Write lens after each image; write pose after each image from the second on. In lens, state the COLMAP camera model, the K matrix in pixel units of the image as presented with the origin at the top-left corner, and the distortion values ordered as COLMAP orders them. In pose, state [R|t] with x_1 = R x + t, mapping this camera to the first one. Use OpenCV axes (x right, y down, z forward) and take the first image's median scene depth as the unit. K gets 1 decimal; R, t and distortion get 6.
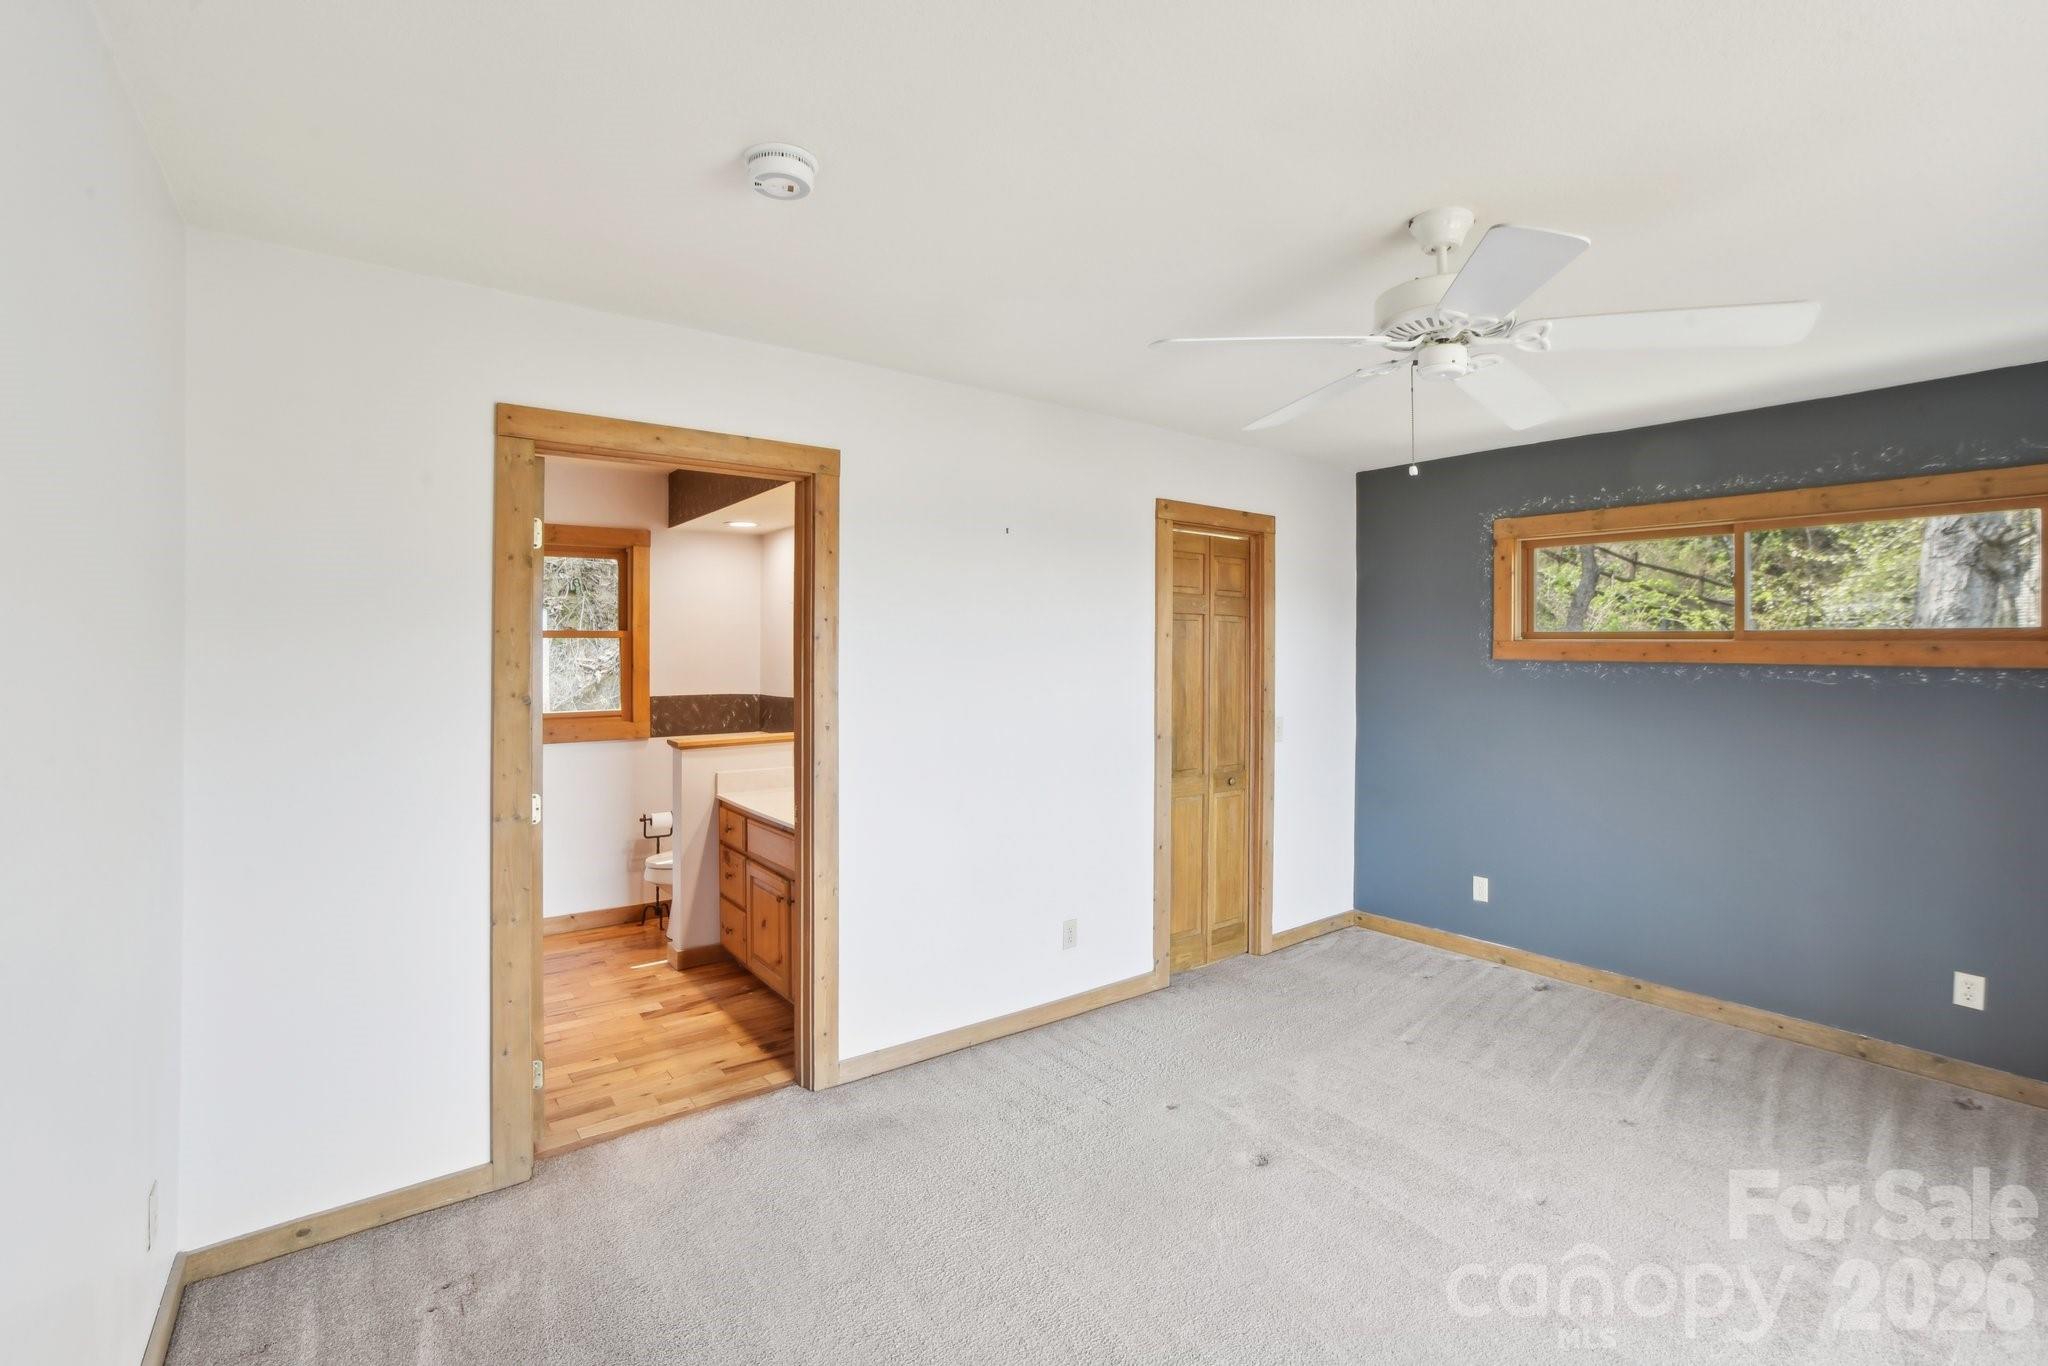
lens RADIAL K [[897.0, 0, 1019.6], [0, 897.0, 639.3], [0, 0, 1]] dist [-0.039635, 0.005406]
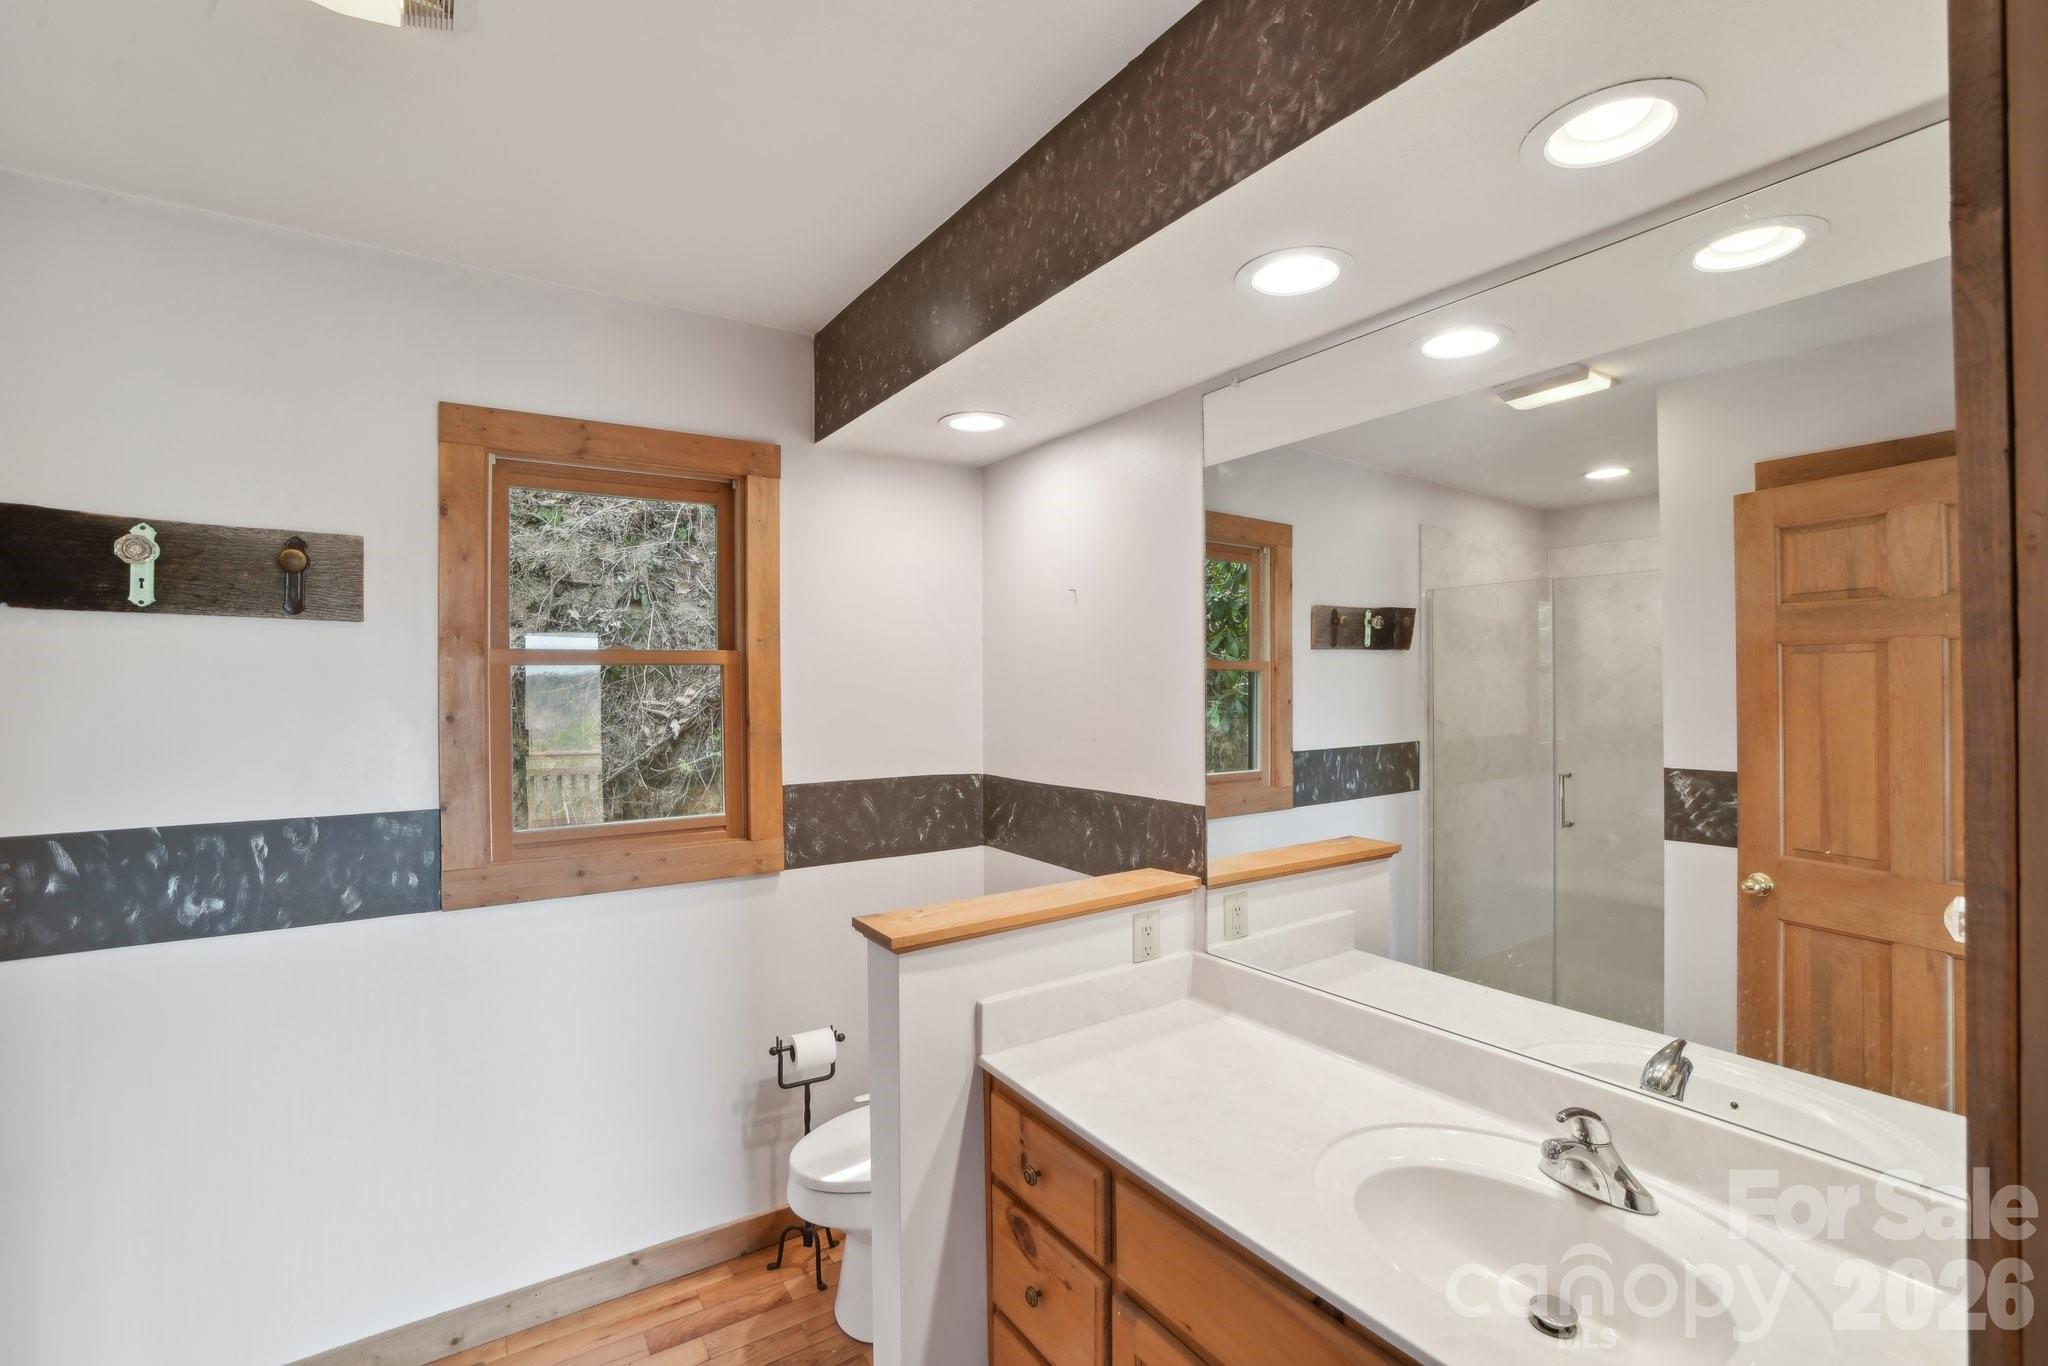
lens RADIAL K [[897.0, 0, 1026.4], [0, 897.0, 682.1], [0, 0, 1]] dist [-0.039635, 0.005406]
pose [[0.997939, -0.006529, -0.063834, -0.246925], [0.007323, 0.999899, 0.012219, 0.002412], [0.063748, -0.012661, 0.997886, 0.514249]]
